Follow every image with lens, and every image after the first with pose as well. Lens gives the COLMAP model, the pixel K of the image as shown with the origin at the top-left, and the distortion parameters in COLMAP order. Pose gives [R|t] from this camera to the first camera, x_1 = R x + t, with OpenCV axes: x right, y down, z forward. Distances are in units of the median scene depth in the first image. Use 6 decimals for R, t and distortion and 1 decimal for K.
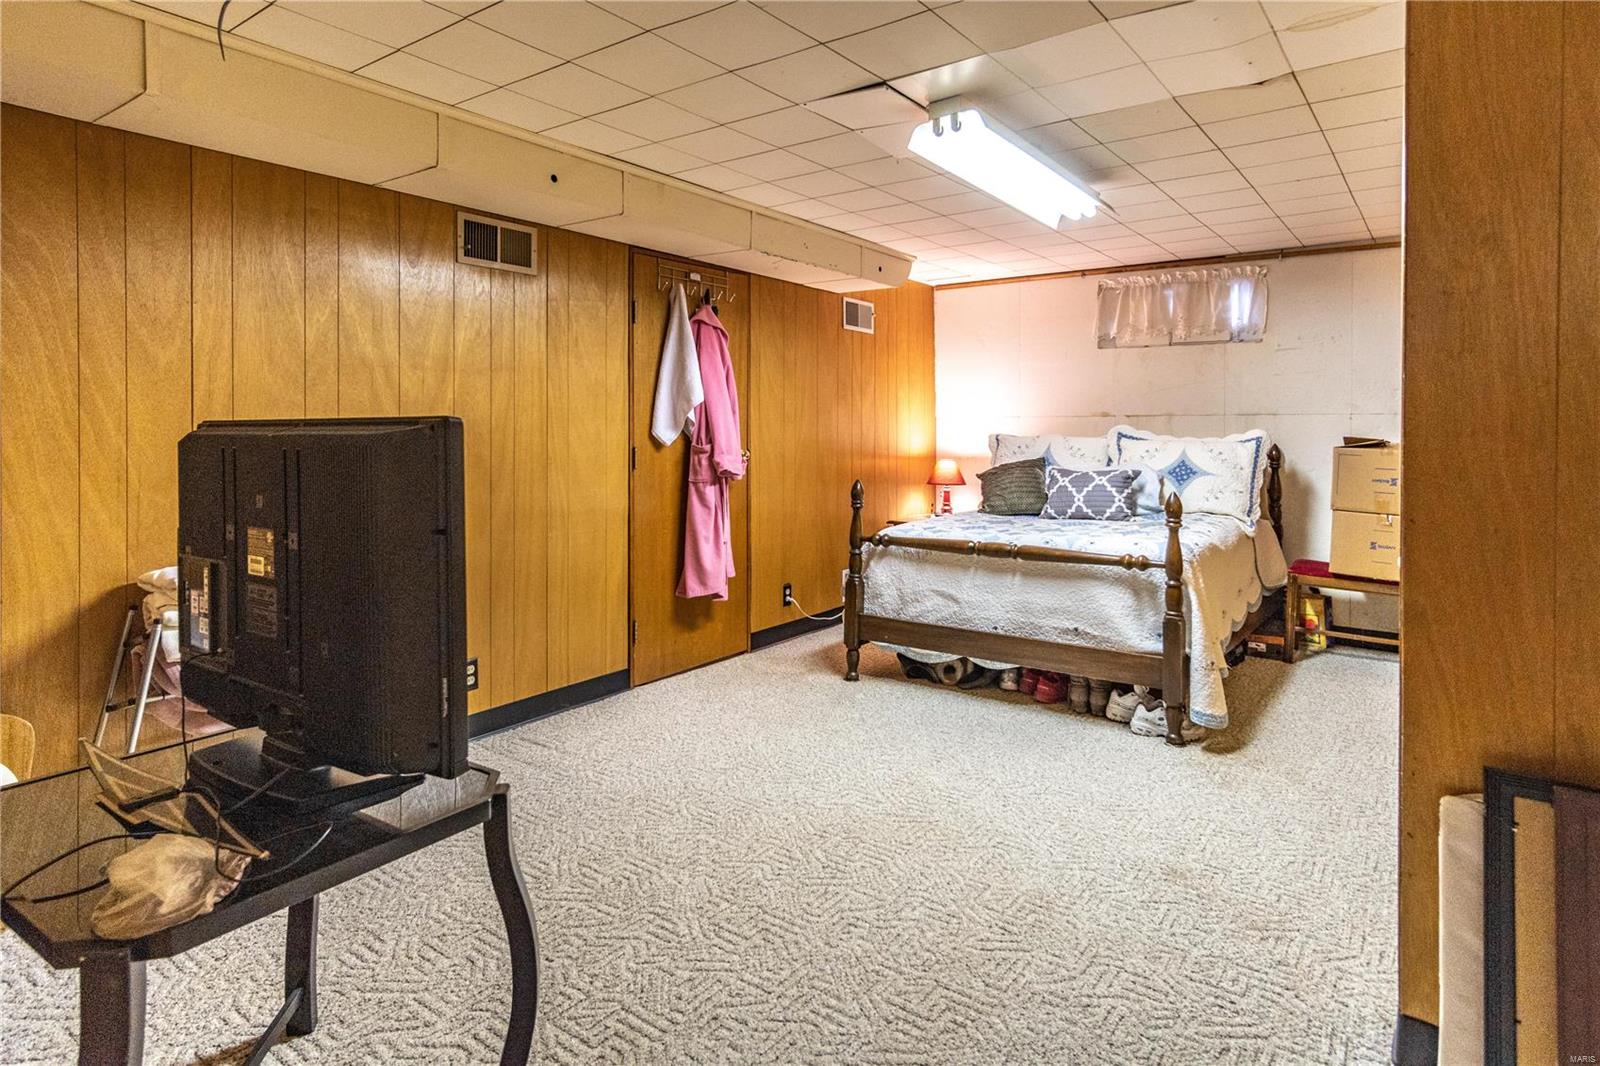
lens RADIAL K [[867.6, 0, 806.6], [0, 867.6, 434.8], [0, 0, 1]] dist [-0.002285, 0.000350]
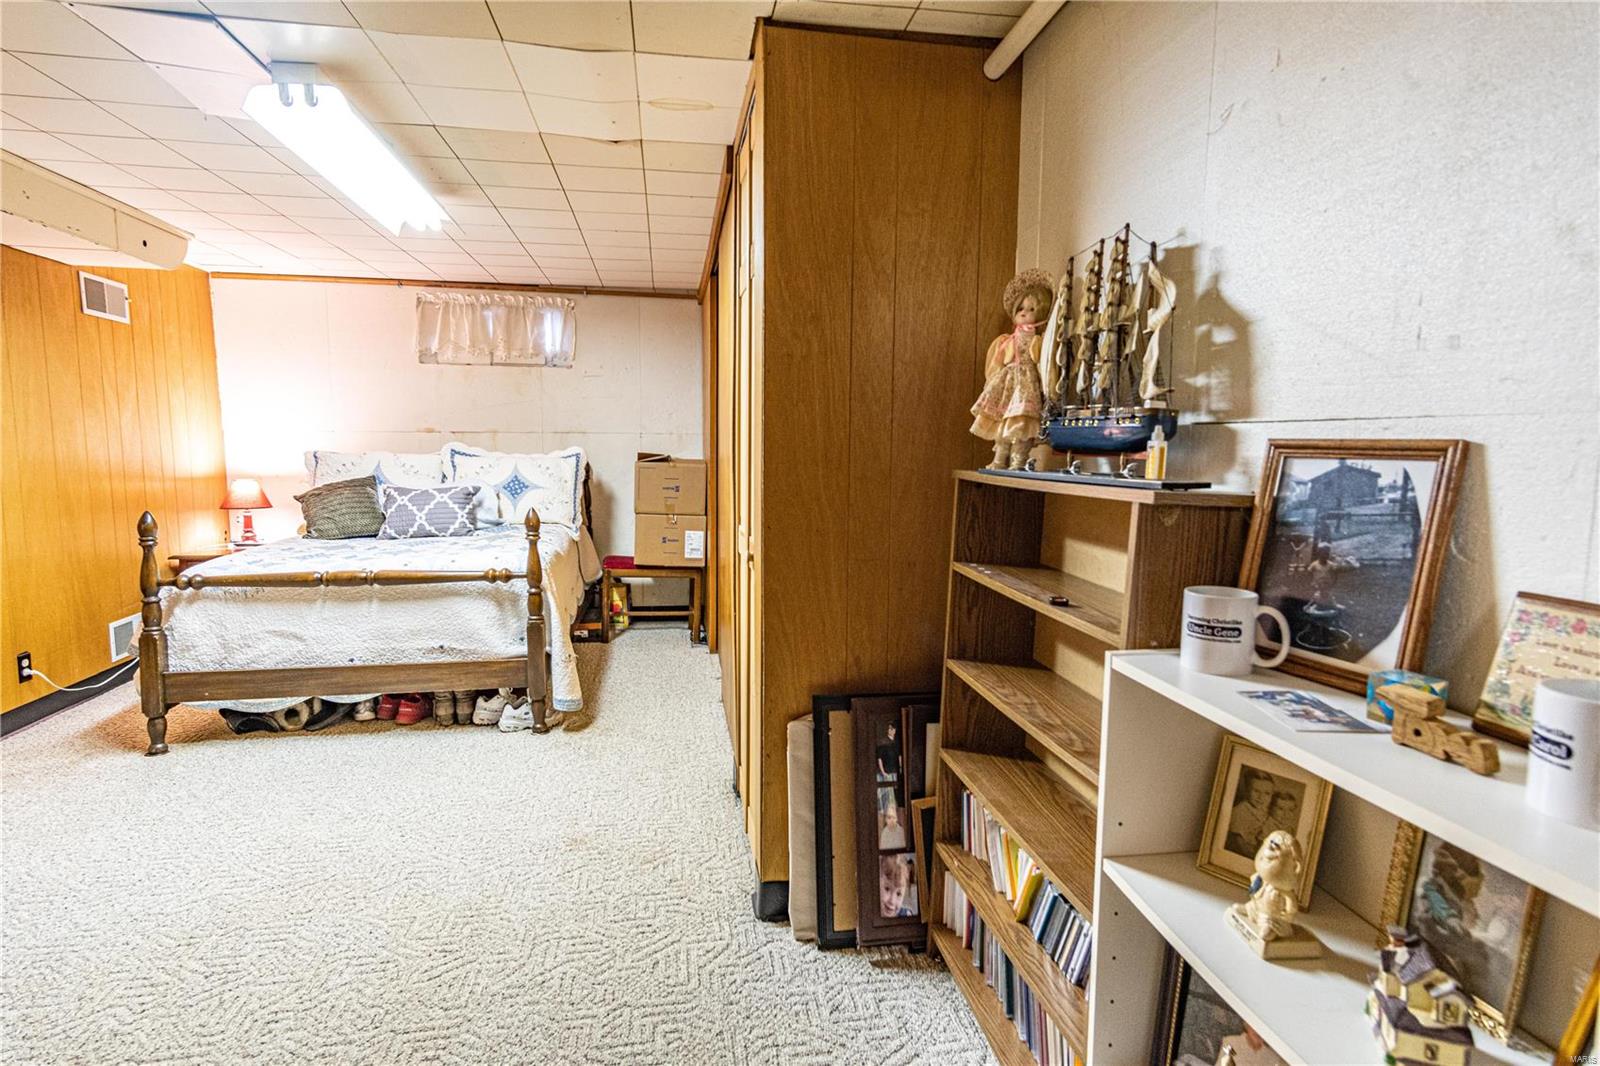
lens RADIAL K [[825.4, 0, 800.0], [0, 825.4, 533.0], [0, 0, 1]] dist [0.004837, 0.001607]
pose [[0.700886, -0.074507, 0.709371, -0.063255], [-0.001035, 0.994422, 0.105469, -0.009803], [-0.713273, -0.074656, 0.696899, 0.030120]]
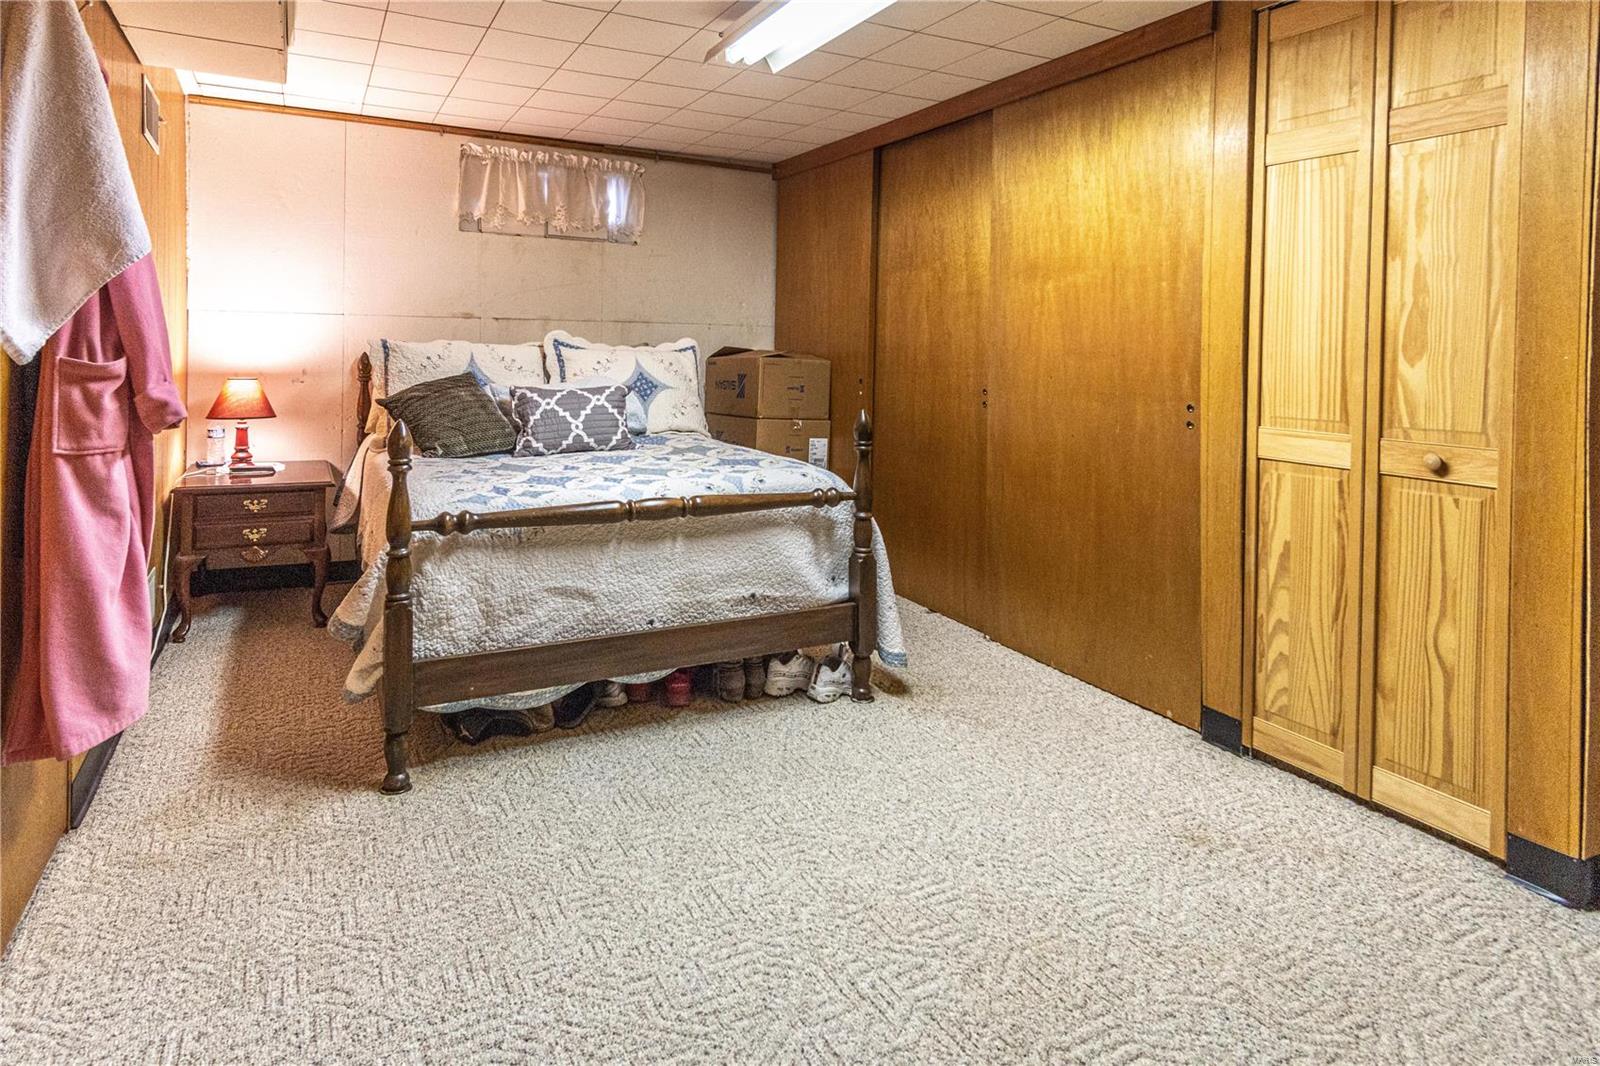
lens RADIAL K [[884.9, 0, 815.3], [0, 884.9, 354.1], [0, 0, 1]] dist [0.003987, 0.000832]
pose [[0.481668, -0.001914, 0.876352, -0.308054], [-0.010139, 0.999919, 0.007757, 0.002734], [-0.876295, -0.012622, 0.481609, 0.503579]]
